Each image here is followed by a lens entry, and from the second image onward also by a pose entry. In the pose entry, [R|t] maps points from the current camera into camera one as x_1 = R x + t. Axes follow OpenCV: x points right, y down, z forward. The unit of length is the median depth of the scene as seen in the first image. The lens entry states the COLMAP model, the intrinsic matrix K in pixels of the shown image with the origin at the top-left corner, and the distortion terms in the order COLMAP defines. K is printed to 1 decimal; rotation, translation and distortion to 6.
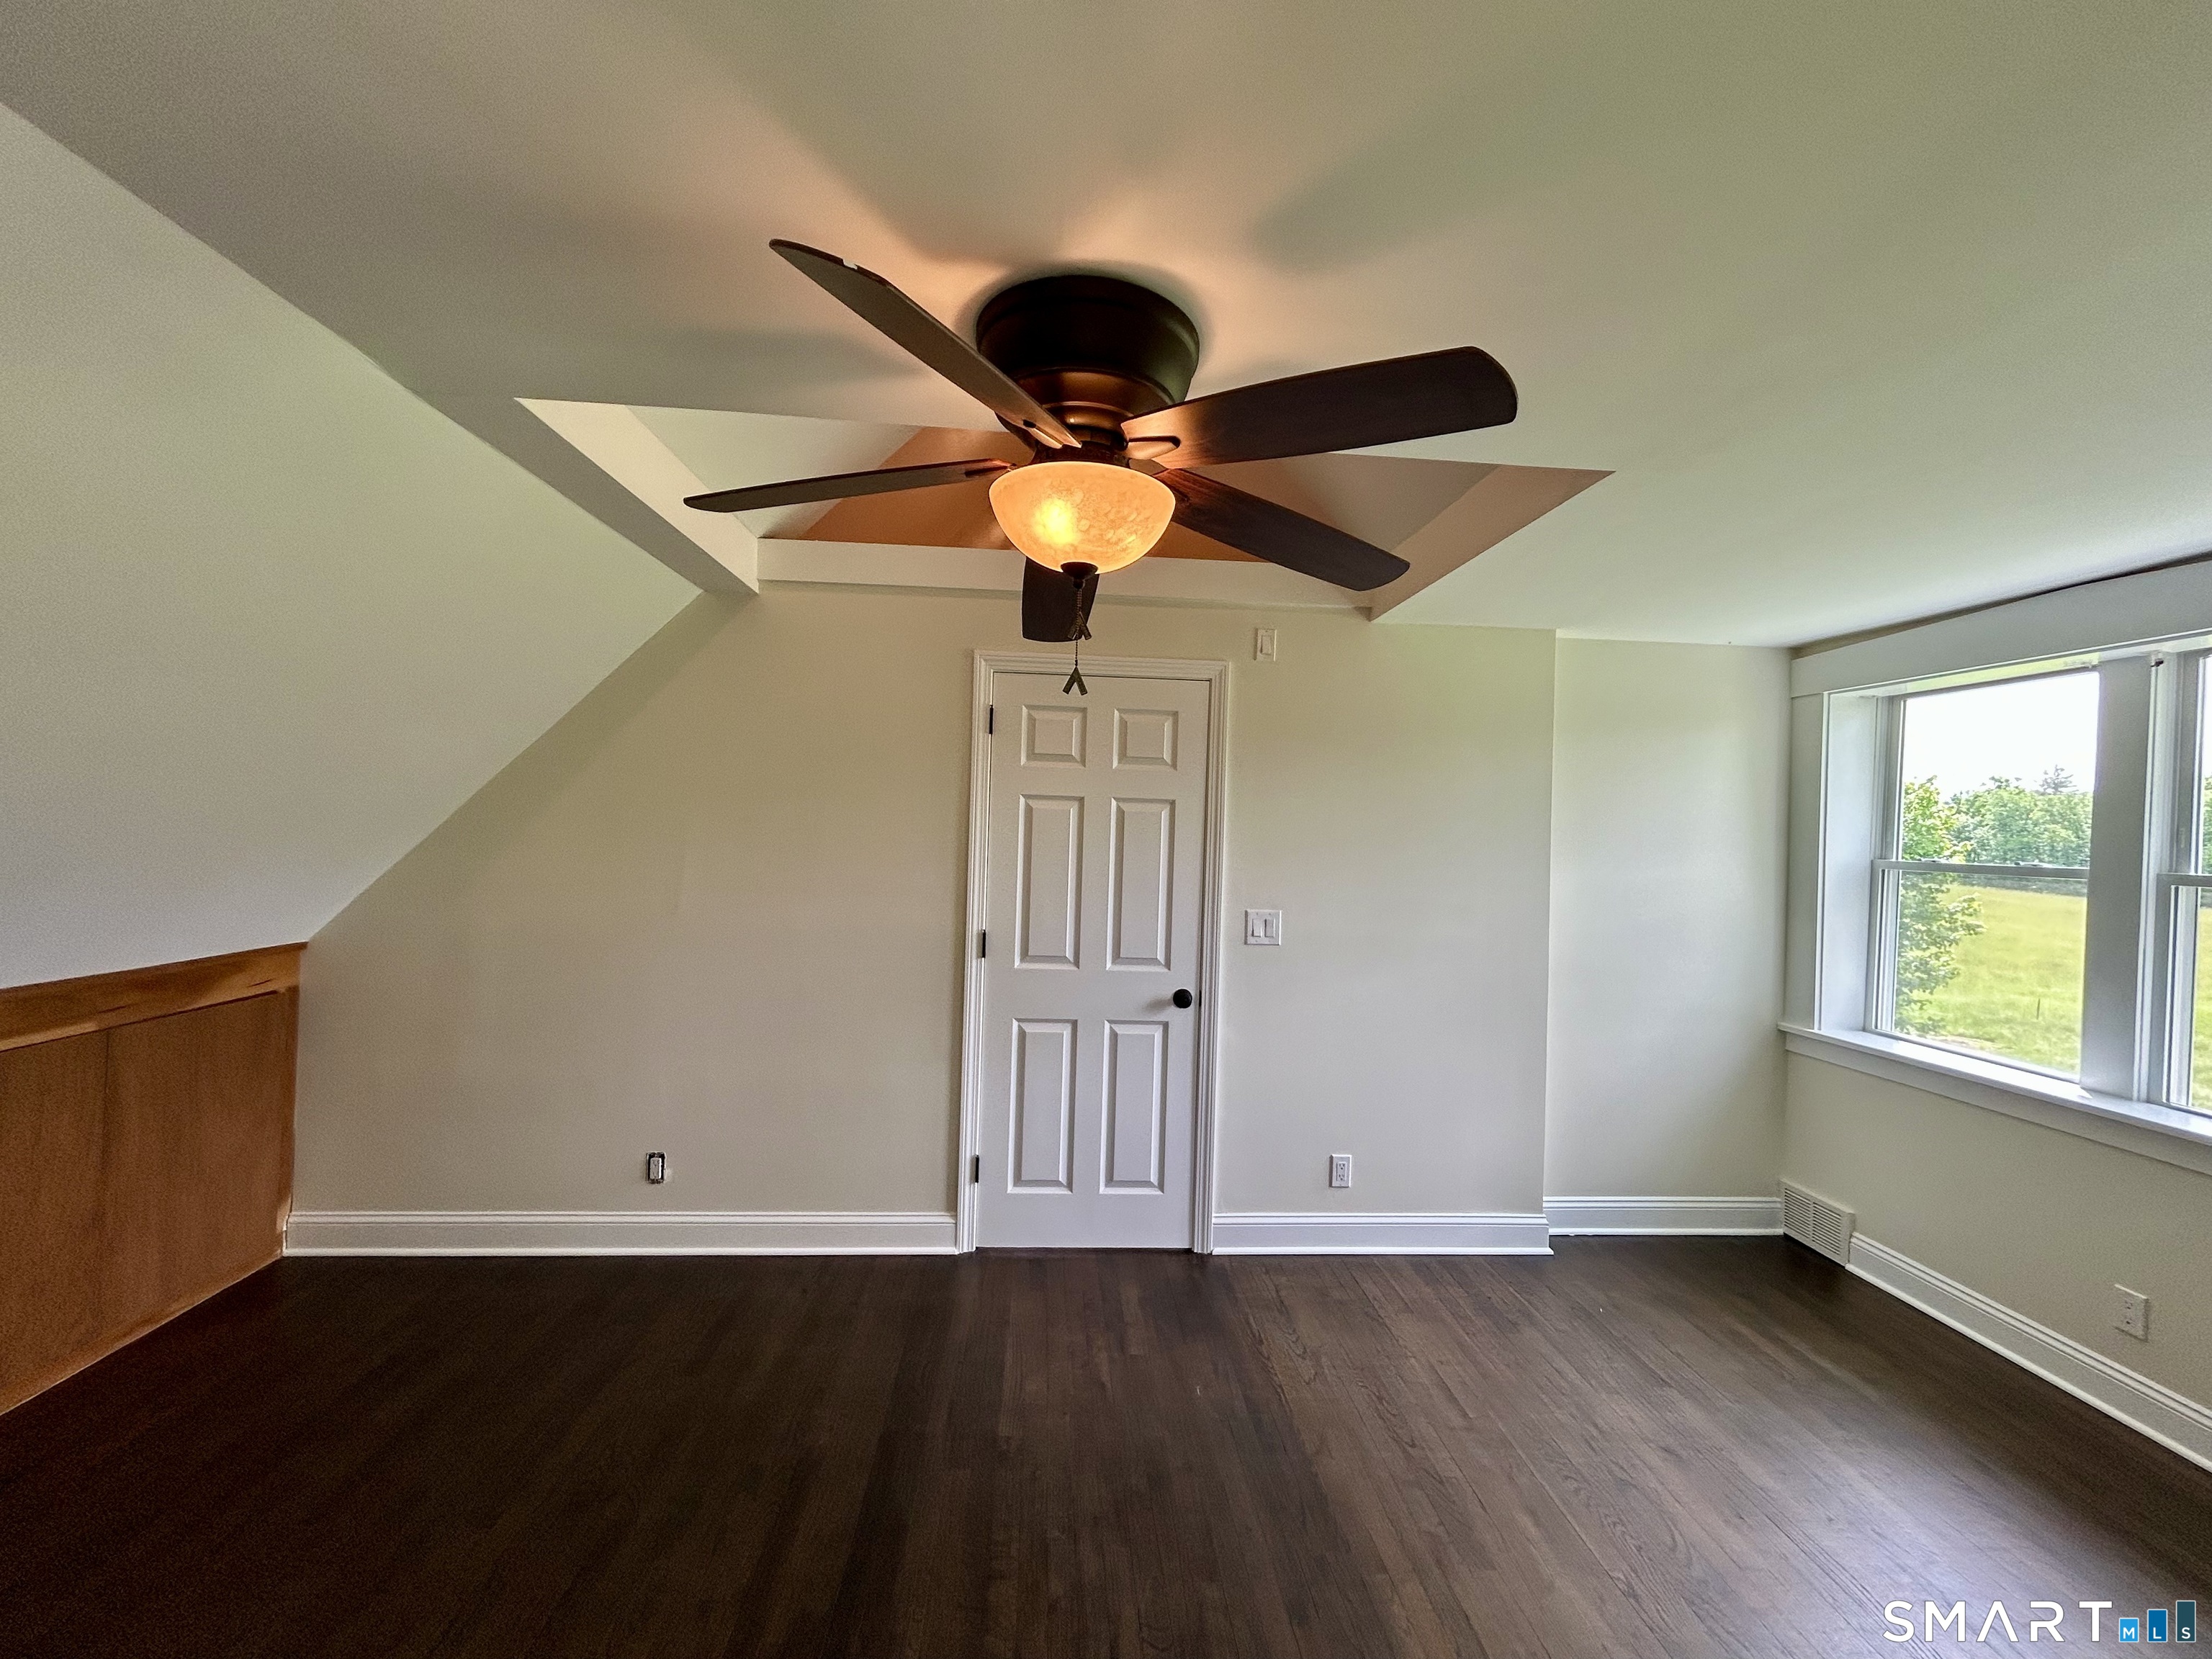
lens RADIAL K [[895.8, 0, 1106.0], [0, 895.8, 829.5], [0, 0, 1]] dist [-0.000523, 0.000377]
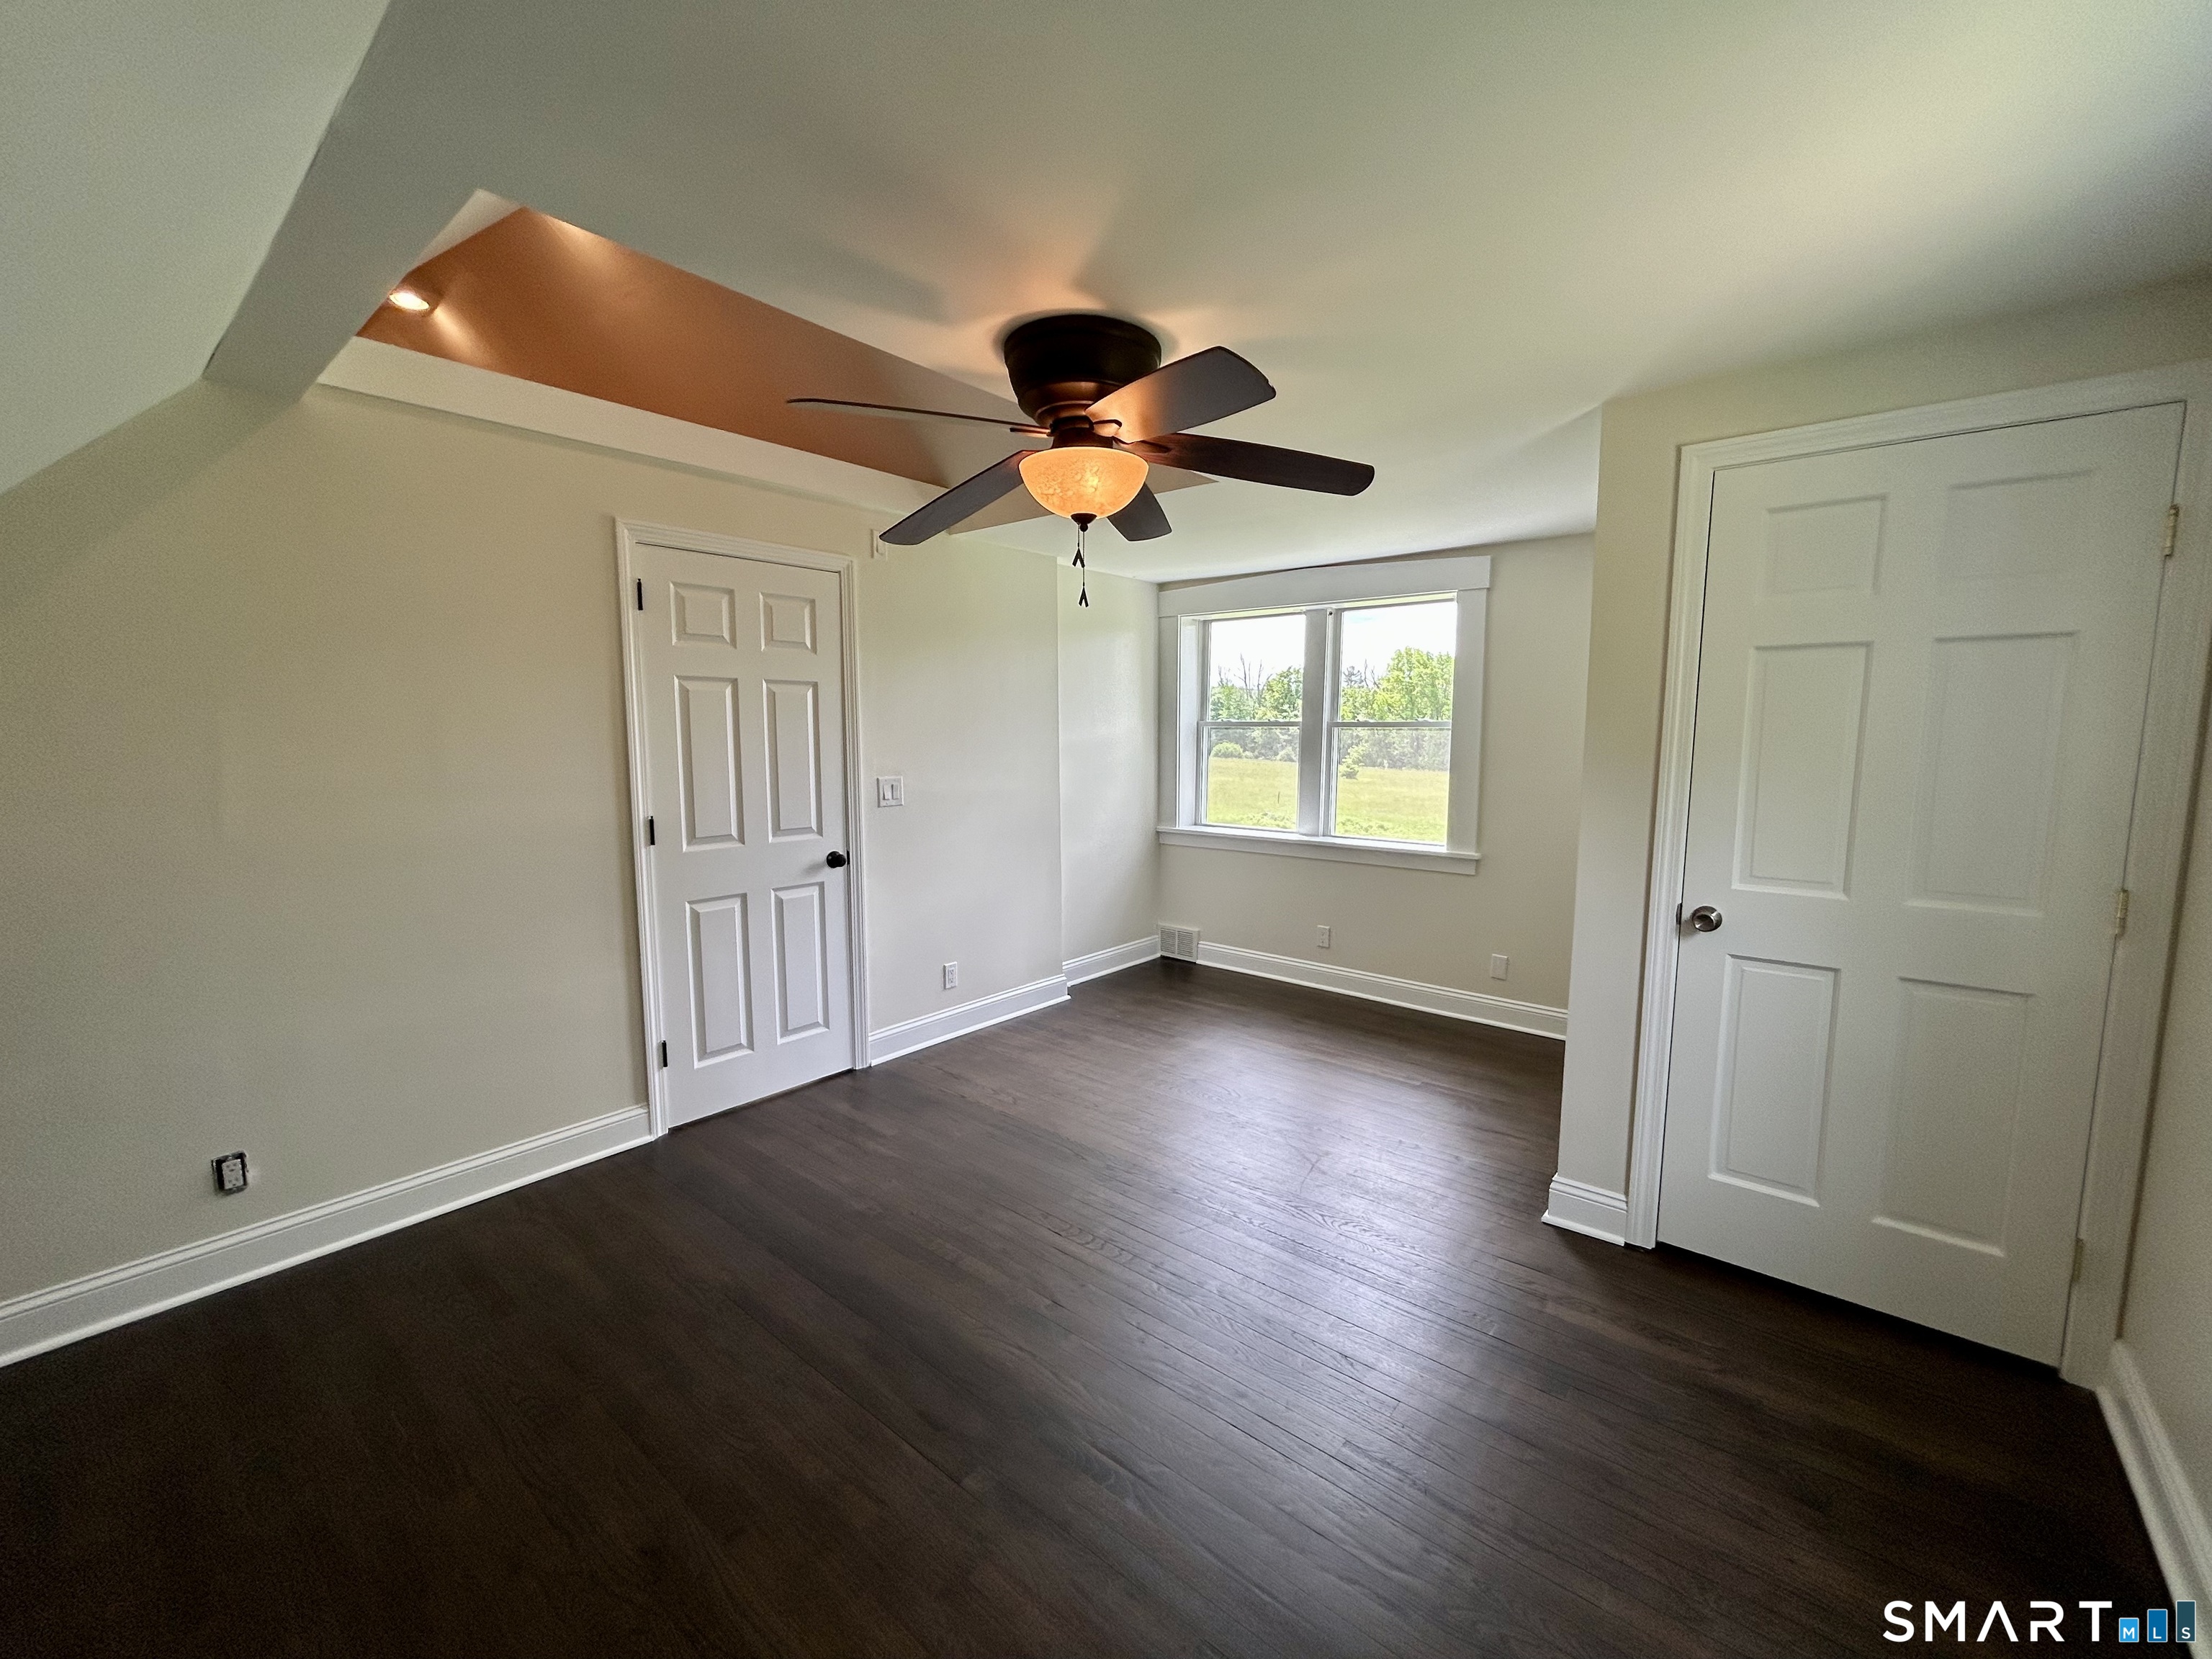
lens RADIAL K [[895.8, 0, 1106.0], [0, 895.8, 829.5], [0, 0, 1]] dist [-0.000523, 0.000377]
pose [[0.691299, -0.112584, 0.713744, -0.483328], [0.021372, 0.990541, 0.135545, 0.004863], [-0.722253, -0.078448, 0.687166, -0.024300]]
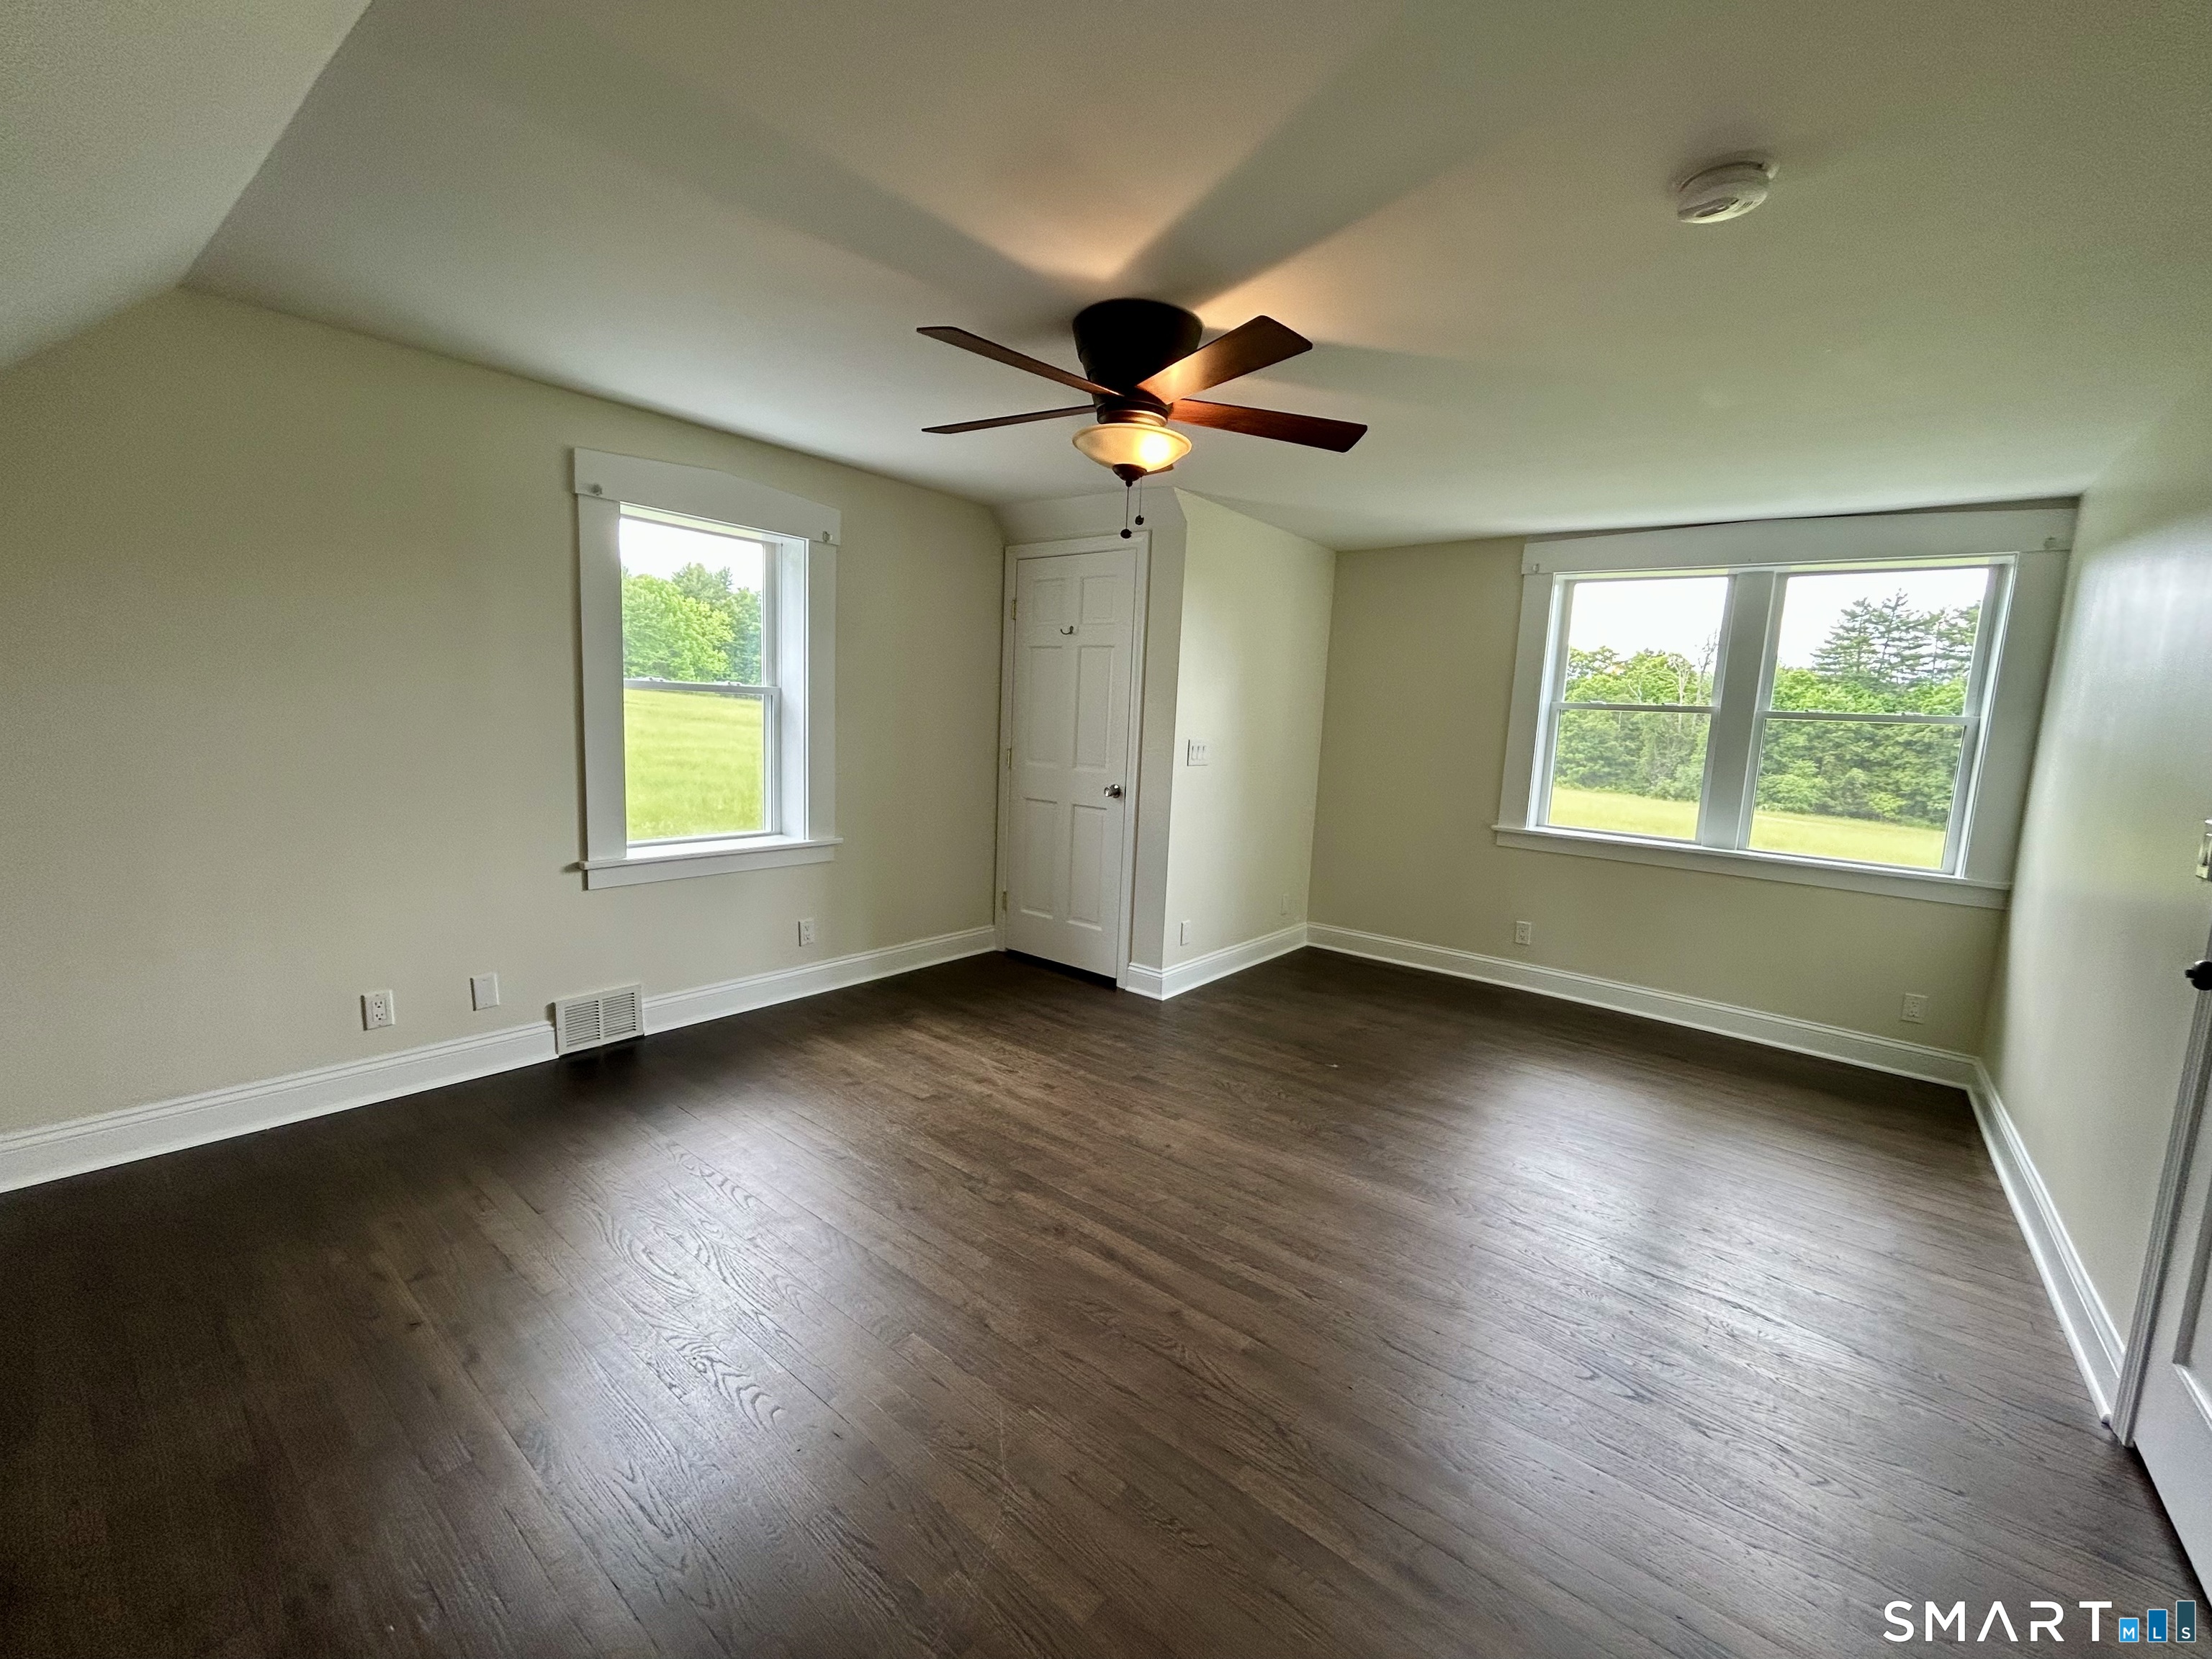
lens RADIAL K [[886.0, 0, 1107.0], [0, 886.0, 826.4], [0, 0, 1]] dist [-0.001254, 0.000643]
pose [[0.675721, -0.094924, 0.731020, -0.653271], [-0.028436, 0.987580, 0.154524, 0.034645], [-0.736609, -0.125203, 0.664629, 0.603598]]
